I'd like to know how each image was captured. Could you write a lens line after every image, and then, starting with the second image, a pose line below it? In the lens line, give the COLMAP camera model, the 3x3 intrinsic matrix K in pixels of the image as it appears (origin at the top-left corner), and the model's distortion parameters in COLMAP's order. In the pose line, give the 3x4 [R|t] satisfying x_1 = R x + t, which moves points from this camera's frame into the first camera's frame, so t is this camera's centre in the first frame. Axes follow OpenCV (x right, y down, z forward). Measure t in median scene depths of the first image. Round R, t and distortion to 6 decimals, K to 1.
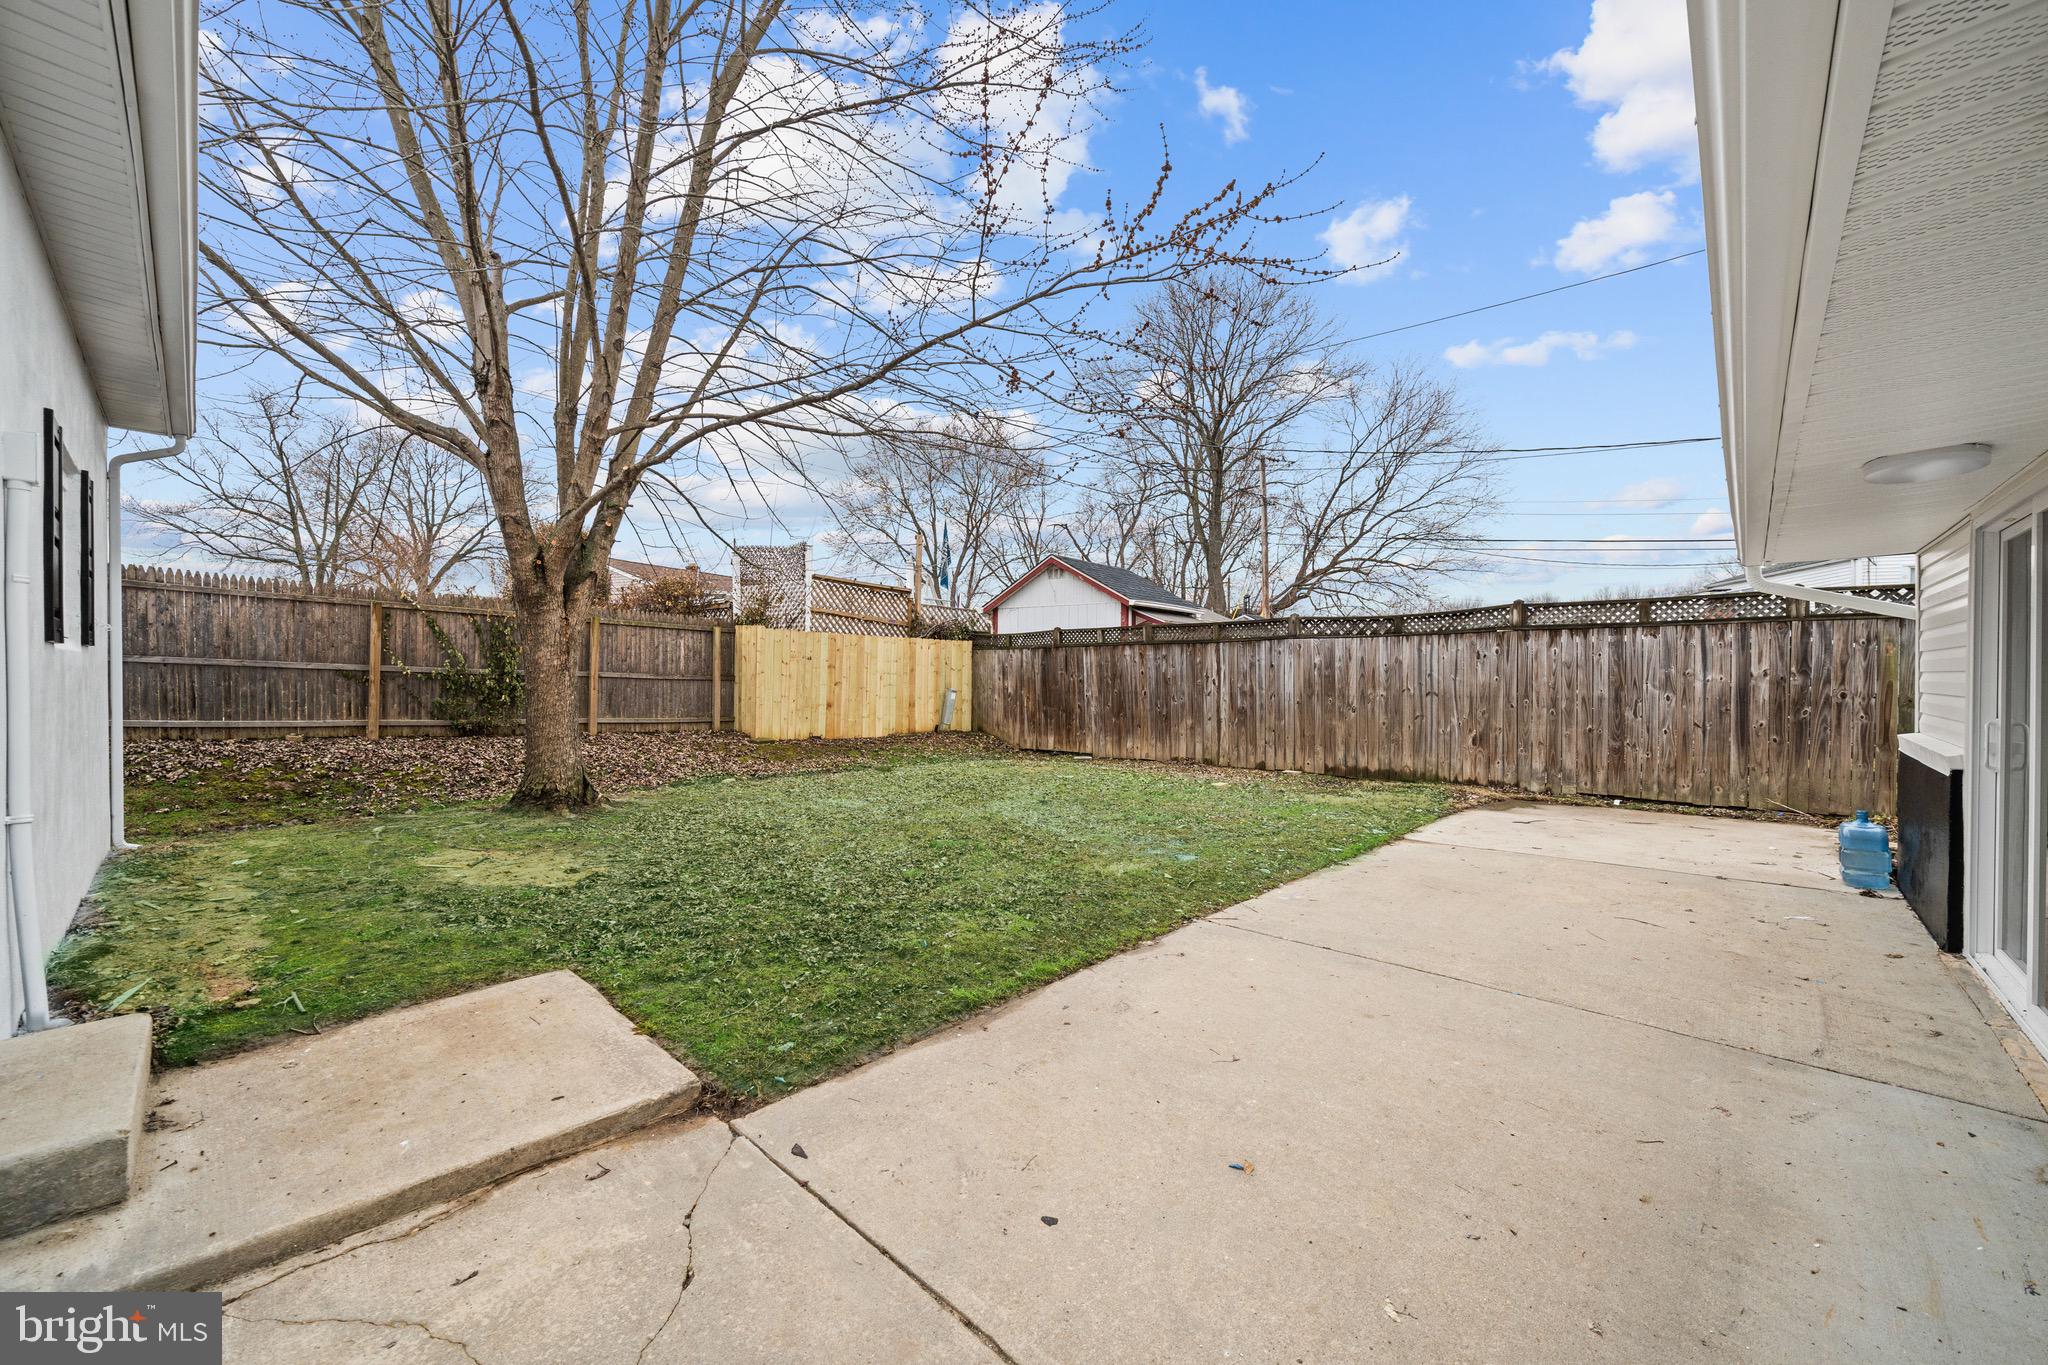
lens RADIAL K [[776.5, 0, 1039.9], [0, 776.5, 678.4], [0, 0, 1]] dist [-0.001518, 0.000032]
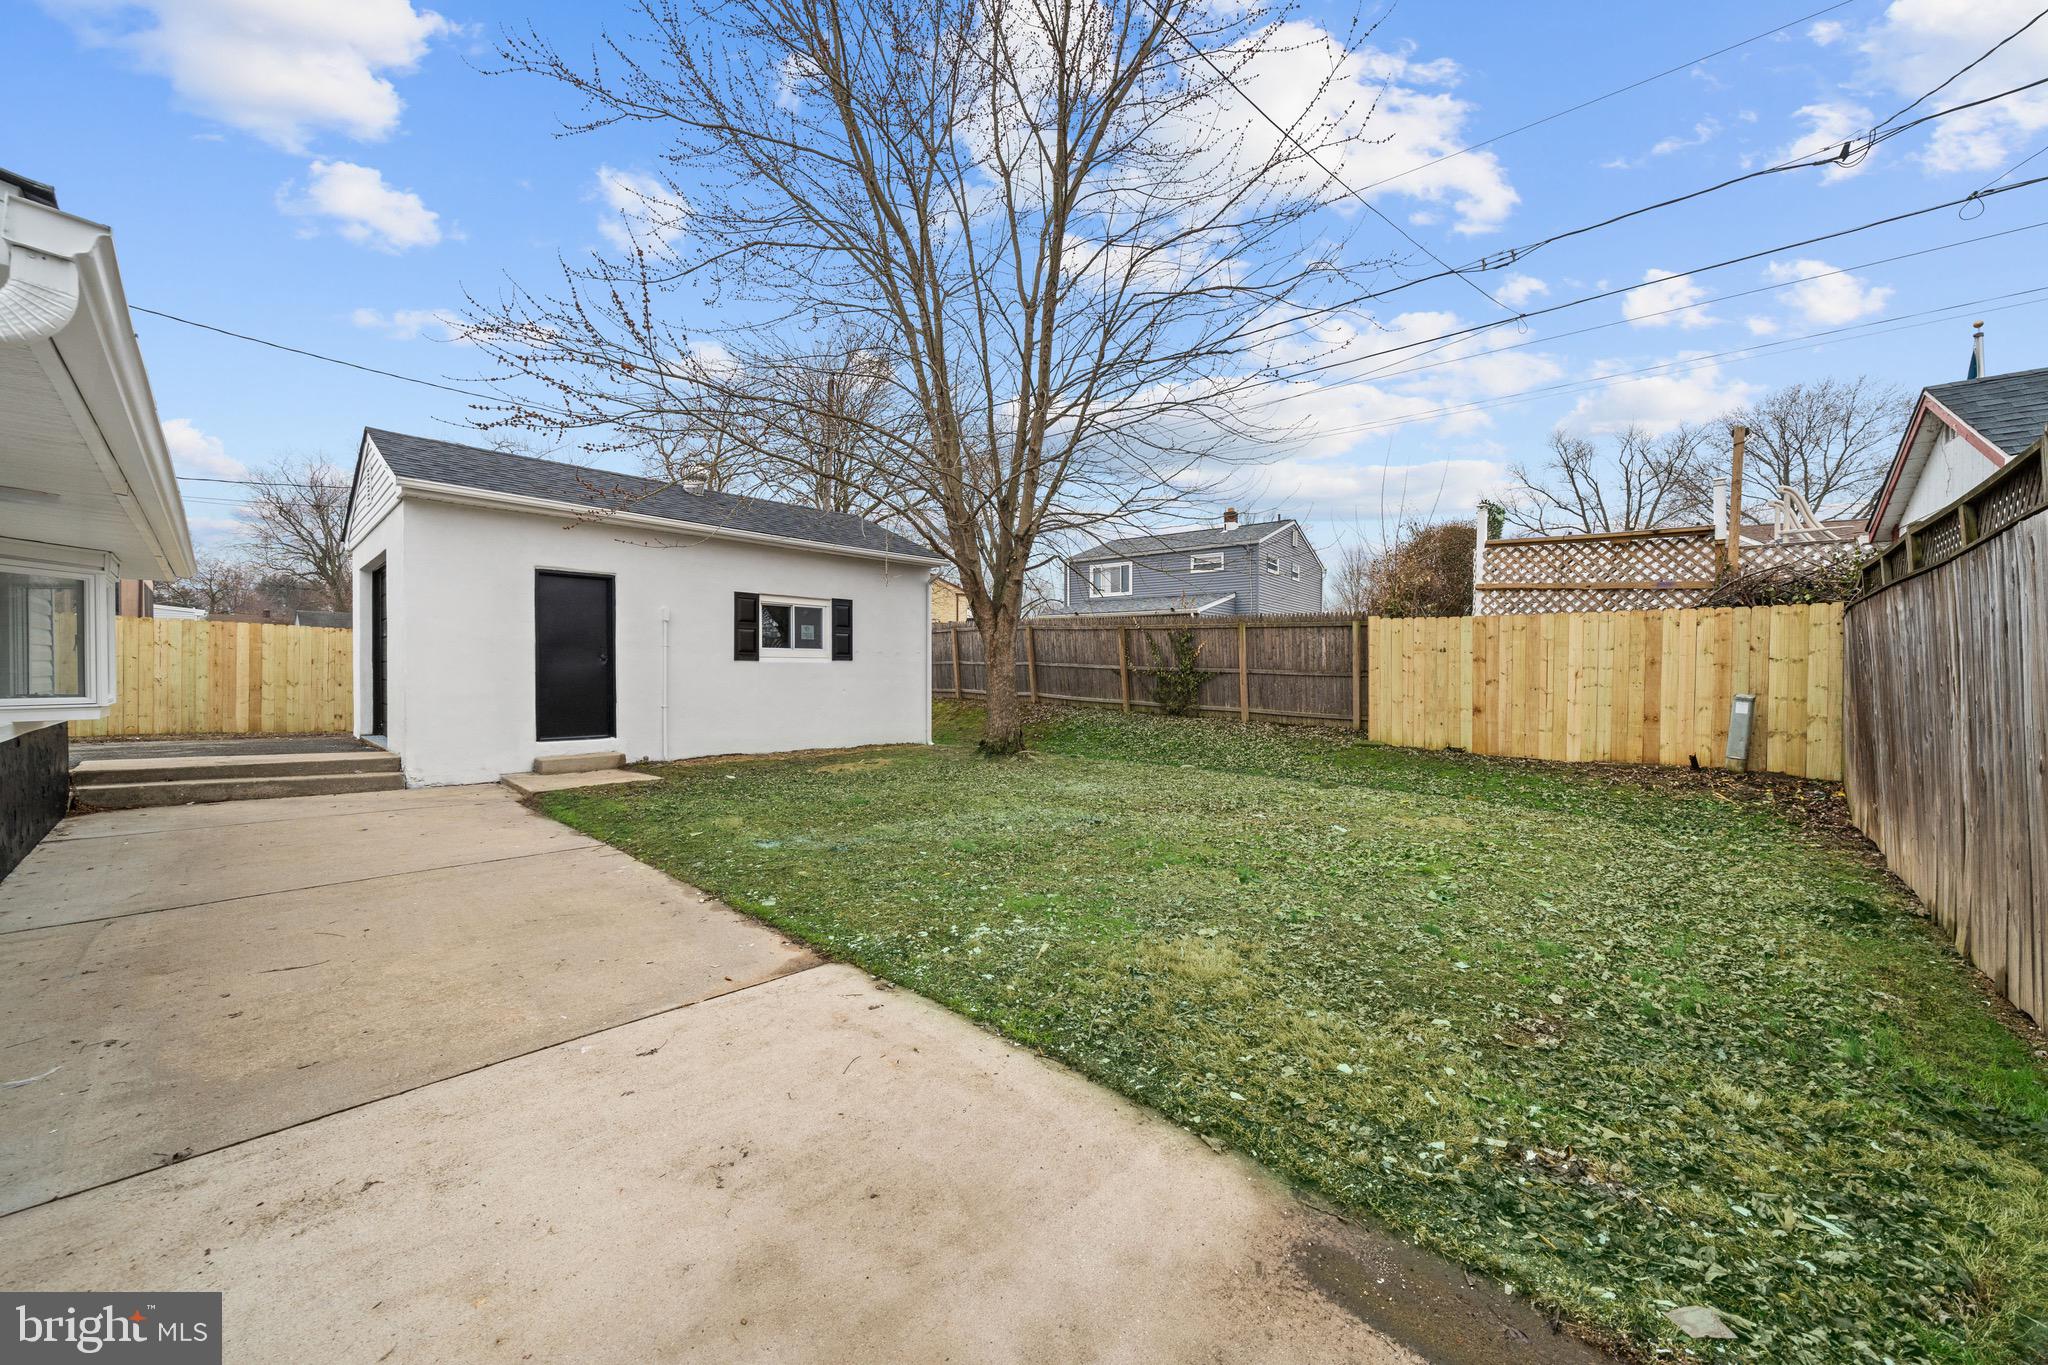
lens RADIAL K [[776.5, 0, 1039.9], [0, 776.5, 678.4], [0, 0, 1]] dist [-0.001518, 0.000032]
pose [[-0.019340, 0.003939, -0.999805, 0.522066], [-0.005209, 0.999978, 0.004041, 0.002230], [0.999799, 0.005286, -0.019319, 0.597009]]
